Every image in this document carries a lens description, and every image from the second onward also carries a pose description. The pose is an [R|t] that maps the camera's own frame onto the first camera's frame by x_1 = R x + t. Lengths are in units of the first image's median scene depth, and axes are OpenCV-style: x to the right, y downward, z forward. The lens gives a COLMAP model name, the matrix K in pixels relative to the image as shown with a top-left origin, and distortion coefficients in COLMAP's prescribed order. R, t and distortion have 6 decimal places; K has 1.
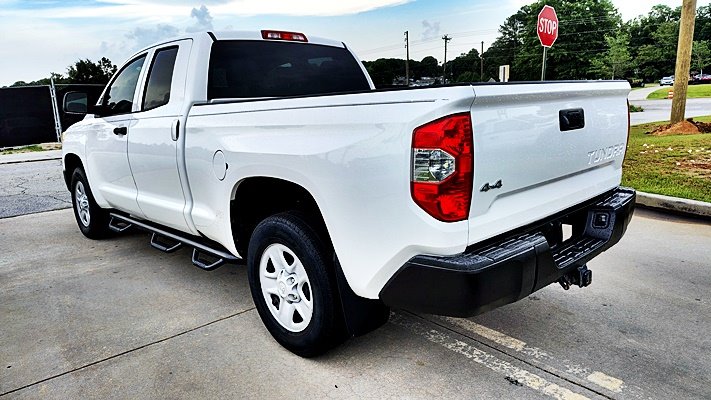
lens RADIAL K [[491.7, 0, 354.3], [0, 491.7, 198.1], [0, 0, 1]] dist [0.019148, -0.021280]
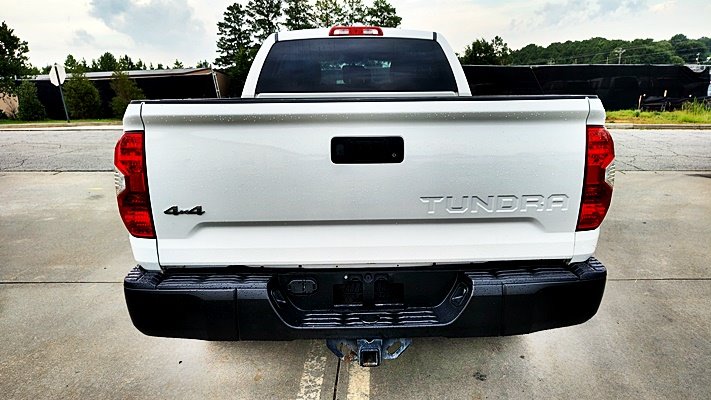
lens RADIAL K [[491.7, 0, 360.9], [0, 491.7, 204.7], [0, 0, 1]] dist [0.019148, -0.021280]
pose [[0.740983, 0.186211, -0.645190, 0.819782], [-0.148954, 0.982427, 0.112474, -0.139153], [0.654795, 0.012762, 0.755698, 0.369605]]
